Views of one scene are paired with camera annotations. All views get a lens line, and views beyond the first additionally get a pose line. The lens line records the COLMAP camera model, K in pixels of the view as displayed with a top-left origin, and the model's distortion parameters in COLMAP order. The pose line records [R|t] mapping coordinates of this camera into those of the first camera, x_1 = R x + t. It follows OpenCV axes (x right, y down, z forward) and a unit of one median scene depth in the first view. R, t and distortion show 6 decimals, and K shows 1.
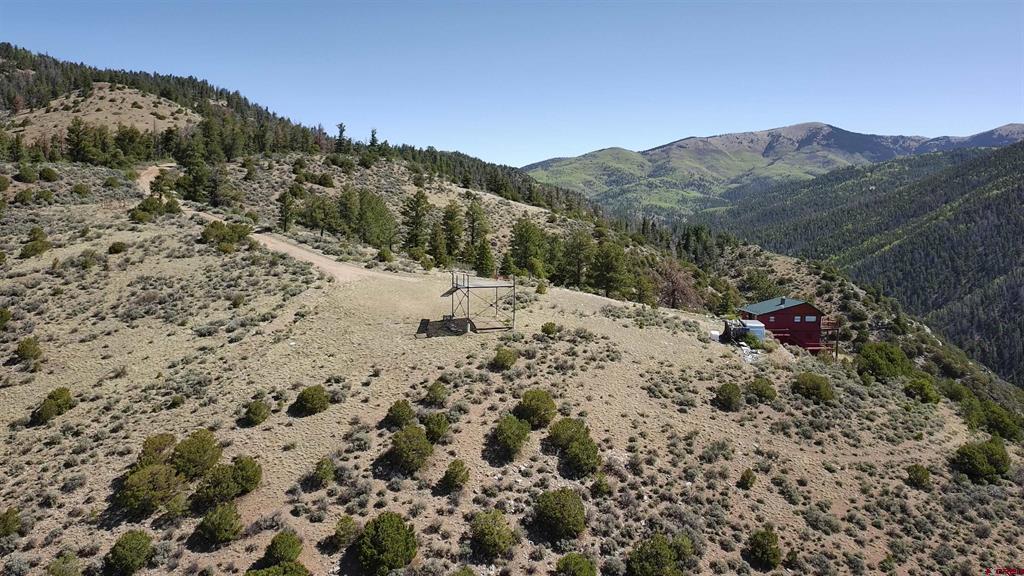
lens RADIAL K [[792.5, 0, 511.8], [0, 792.5, 293.6], [0, 0, 1]] dist [0.066641, -0.068557]
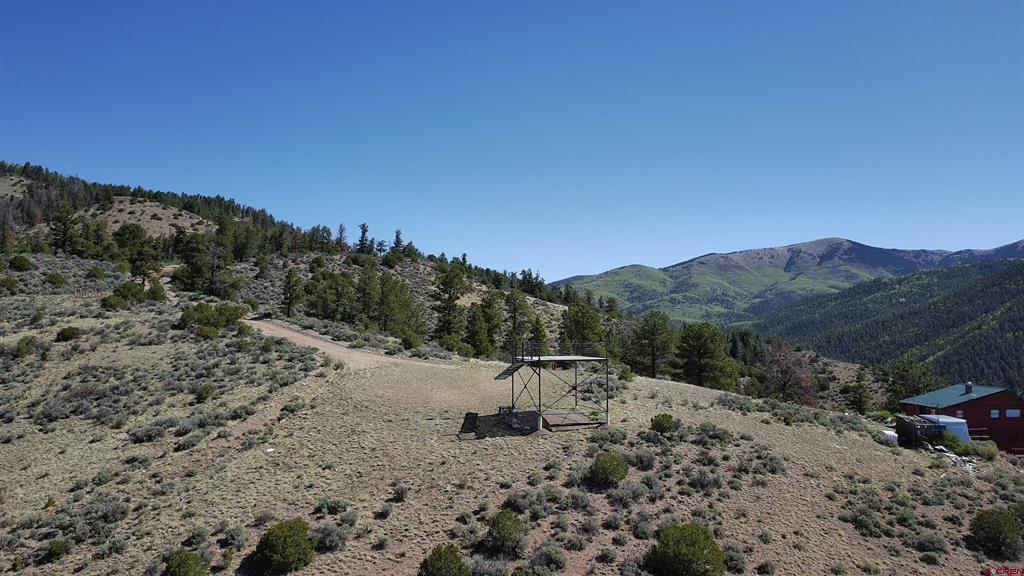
lens RADIAL K [[792.5, 0, 518.2], [0, 792.5, 285.4], [0, 0, 1]] dist [0.066641, -0.068557]
pose [[0.999724, -0.014131, -0.018786, -0.041133], [0.010969, 0.987239, -0.158868, 0.024399], [0.020791, 0.158618, 0.987121, 0.234471]]
